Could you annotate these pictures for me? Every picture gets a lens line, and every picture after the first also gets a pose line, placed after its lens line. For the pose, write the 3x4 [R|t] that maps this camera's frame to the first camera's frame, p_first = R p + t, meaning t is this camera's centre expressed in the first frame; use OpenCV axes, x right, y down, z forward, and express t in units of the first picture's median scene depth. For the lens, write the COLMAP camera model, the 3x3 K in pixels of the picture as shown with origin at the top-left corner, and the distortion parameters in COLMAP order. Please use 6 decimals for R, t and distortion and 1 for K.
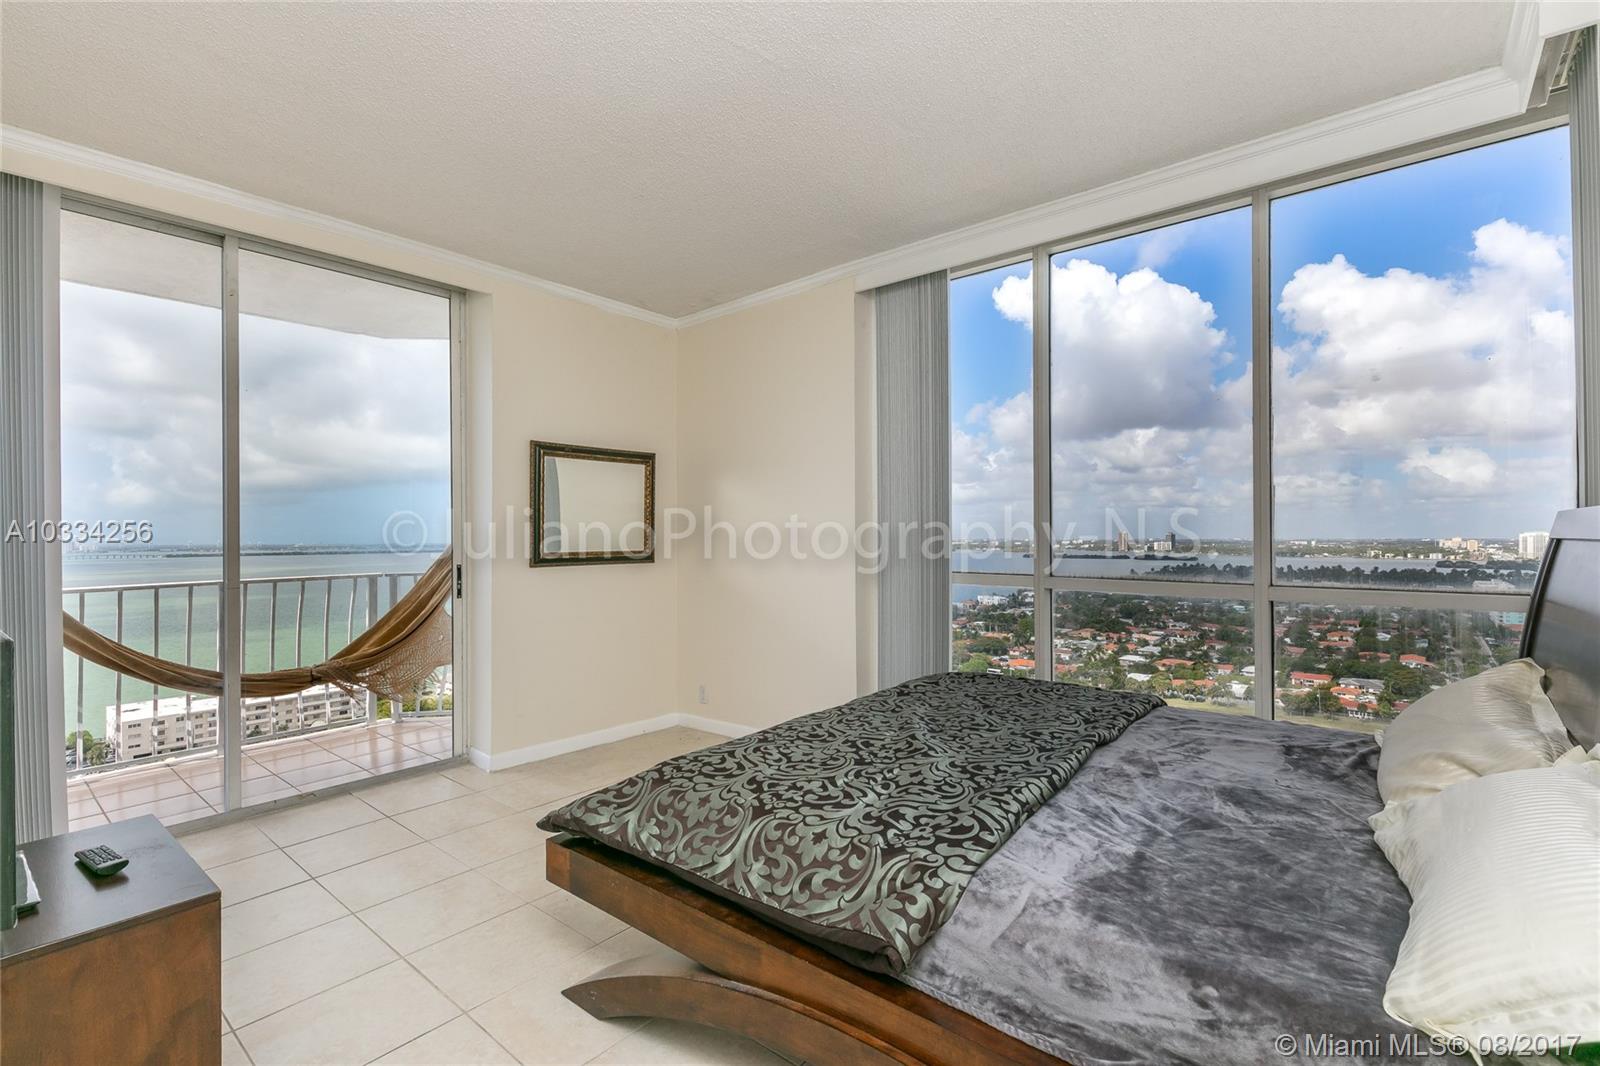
lens RADIAL K [[729.7, 0, 800.0], [0, 729.7, 533.0], [0, 0, 1]] dist [0.000730, -0.000008]
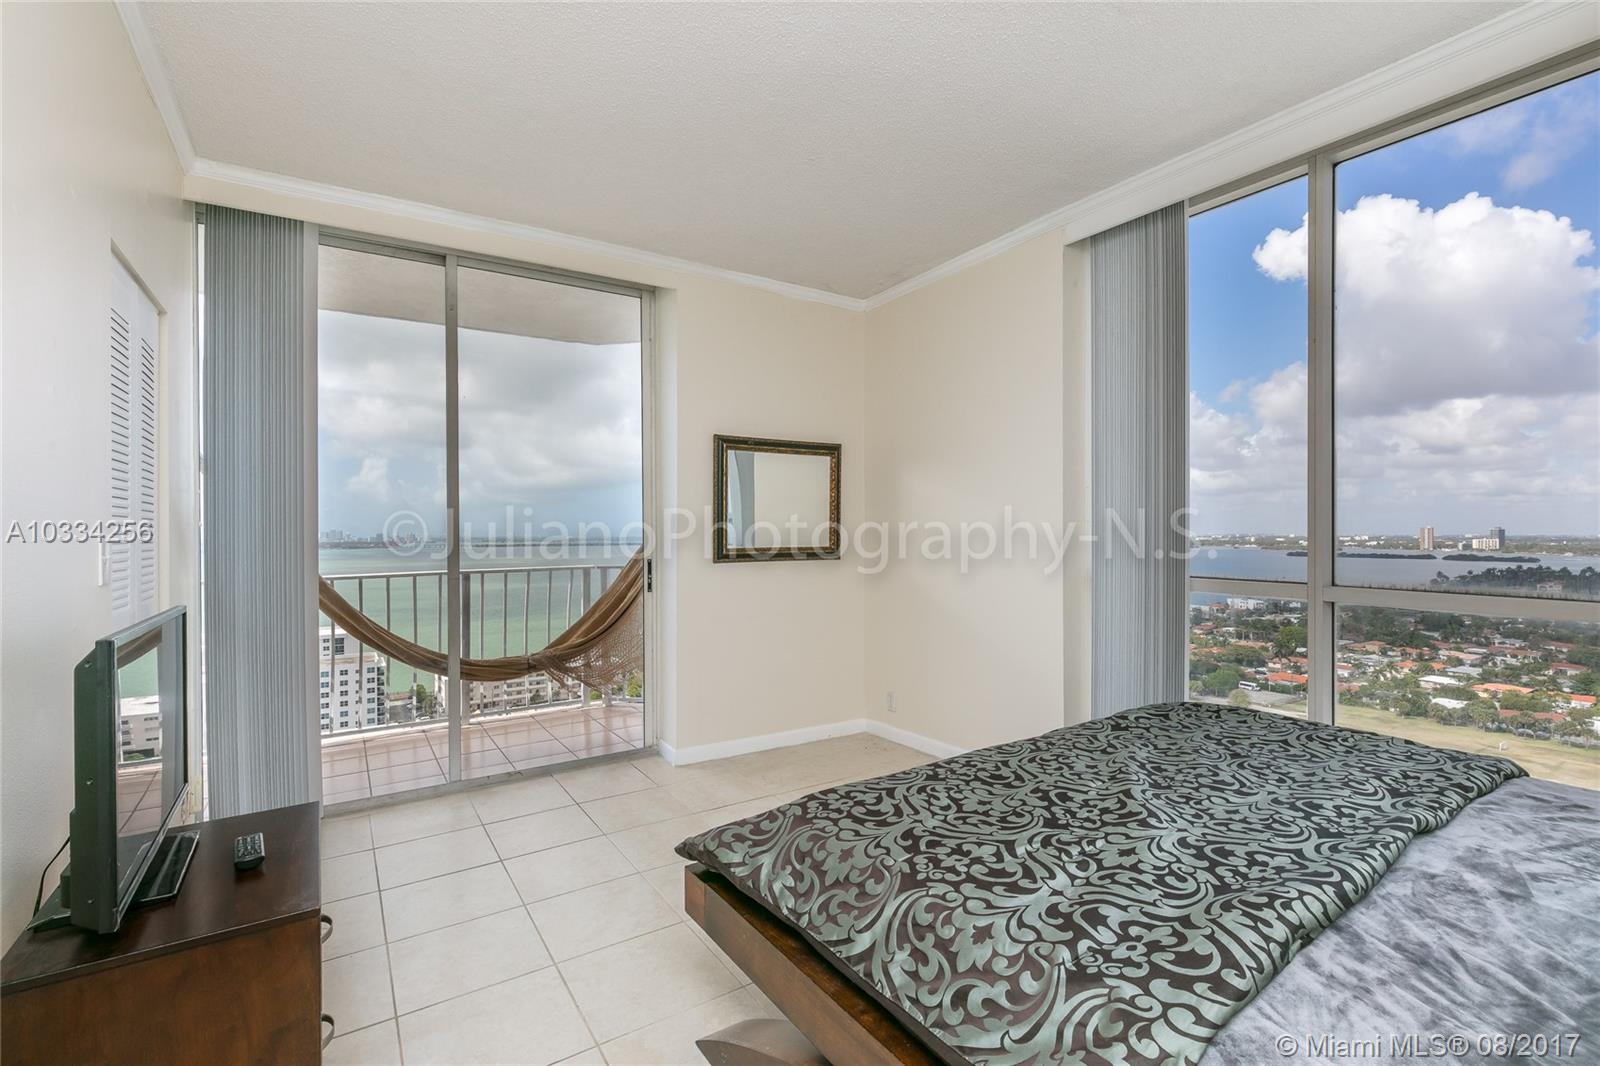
lens RADIAL K [[724.6, 0, 796.2], [0, 724.6, 533.4], [0, 0, 1]] dist [0.003555, -0.000973]
pose [[0.955931, 0.003697, -0.293567, 0.041345], [-0.001243, 0.999963, 0.008544, -0.002504], [0.293587, -0.007803, 0.955900, 0.153910]]
